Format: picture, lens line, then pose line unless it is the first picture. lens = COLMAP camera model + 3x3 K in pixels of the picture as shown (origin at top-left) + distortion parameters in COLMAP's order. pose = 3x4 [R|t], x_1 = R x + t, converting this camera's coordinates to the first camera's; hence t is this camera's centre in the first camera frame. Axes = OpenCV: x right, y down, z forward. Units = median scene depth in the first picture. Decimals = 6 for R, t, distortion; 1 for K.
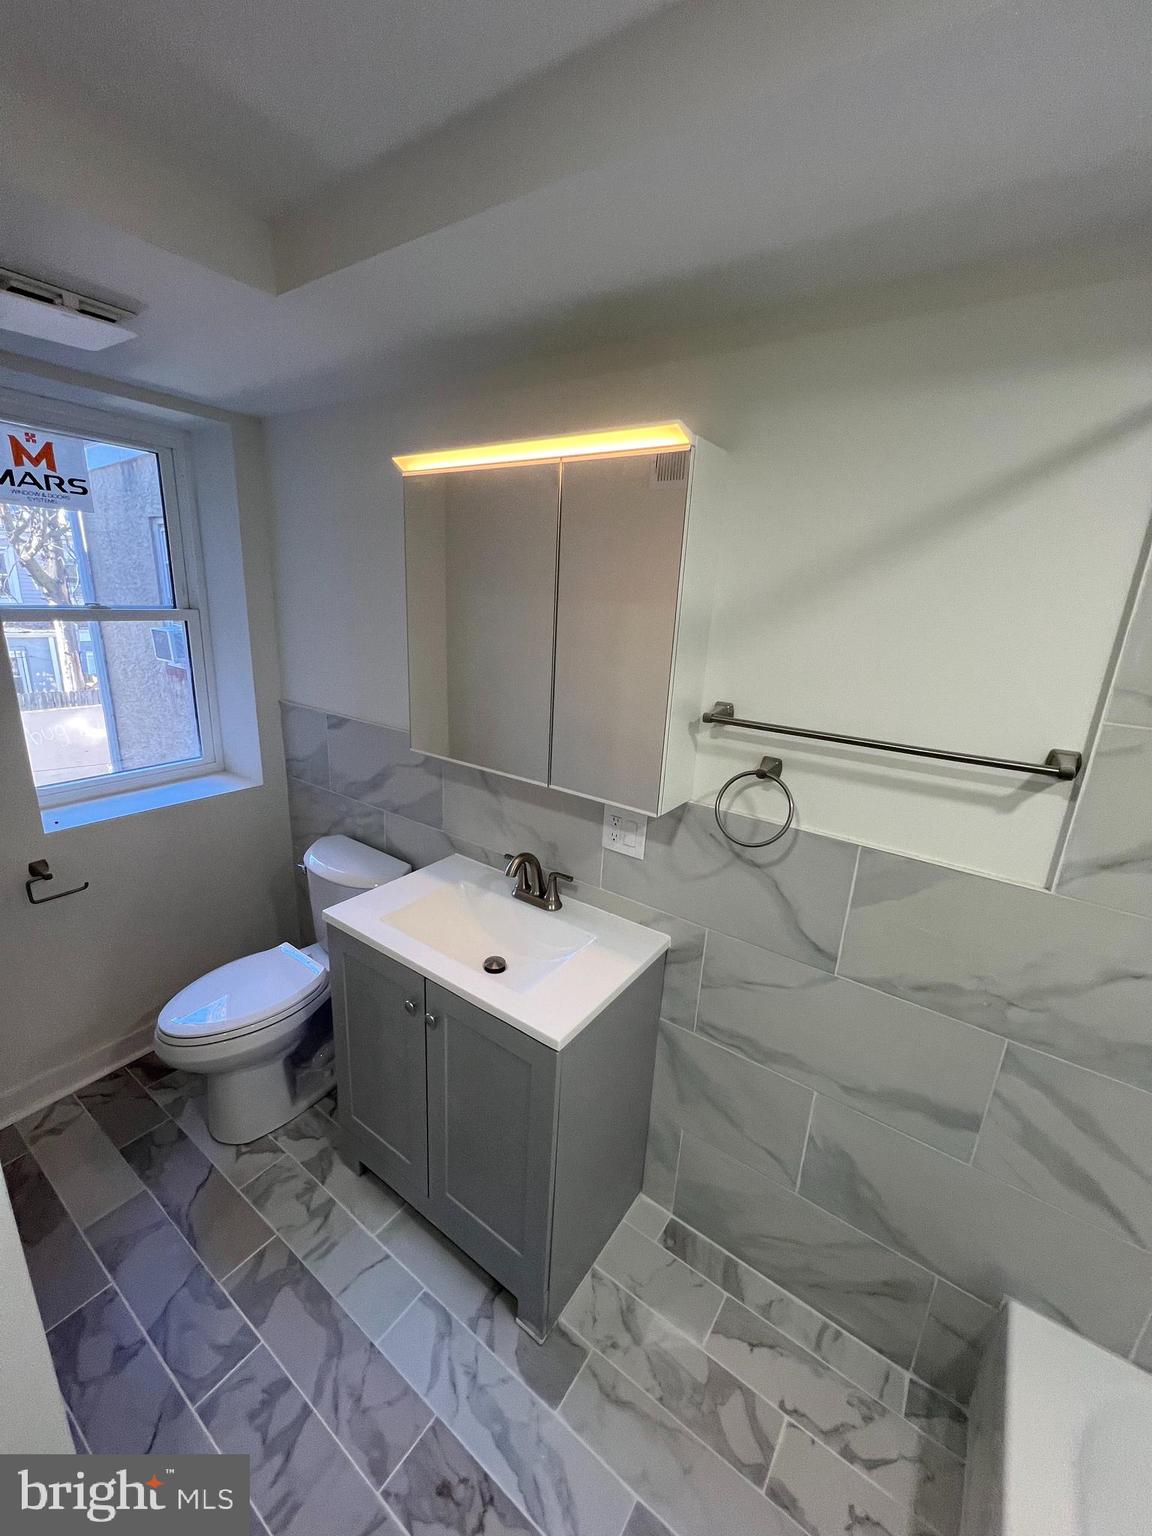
lens RADIAL K [[612.9, 0, 572.7], [0, 612.9, 768.1], [0, 0, 1]] dist [-0.000036, -0.000064]
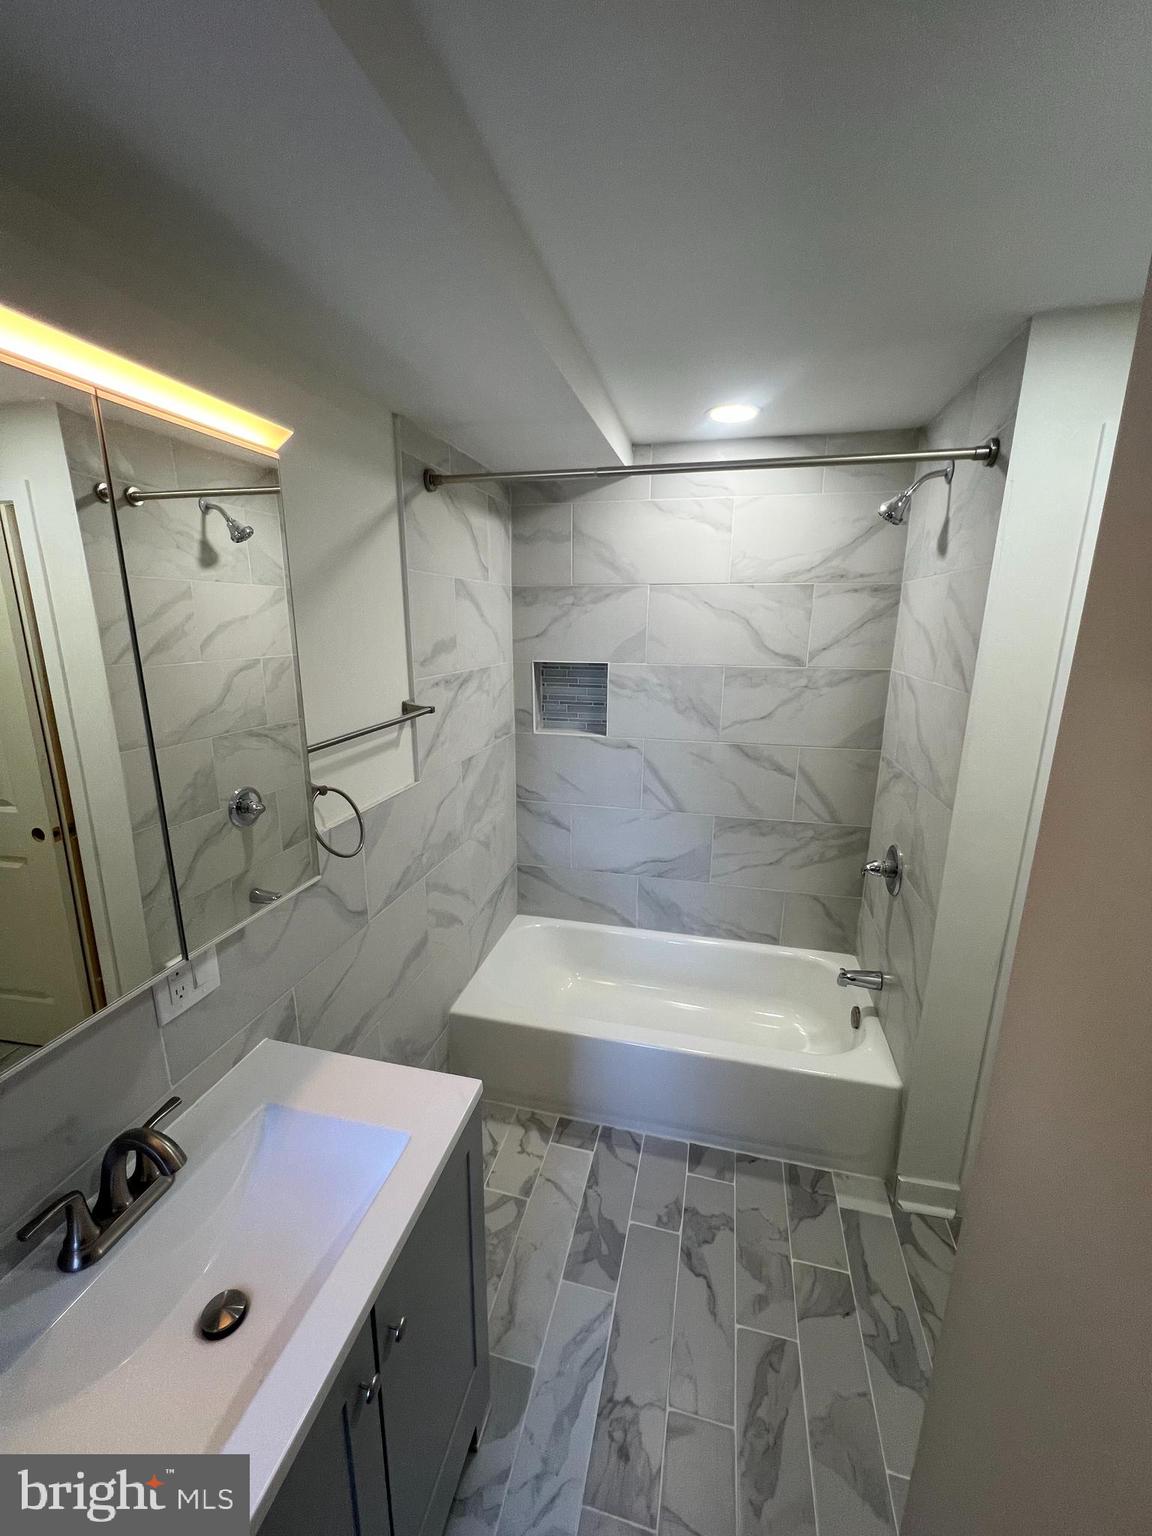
lens RADIAL K [[612.9, 0, 572.7], [0, 612.9, 768.1], [0, 0, 1]] dist [-0.000036, -0.000064]
pose [[-0.368646, -0.271560, 0.889019, -0.782166], [0.232354, 0.899099, 0.370989, -0.322022], [-0.900062, 0.343331, -0.268351, 0.923561]]
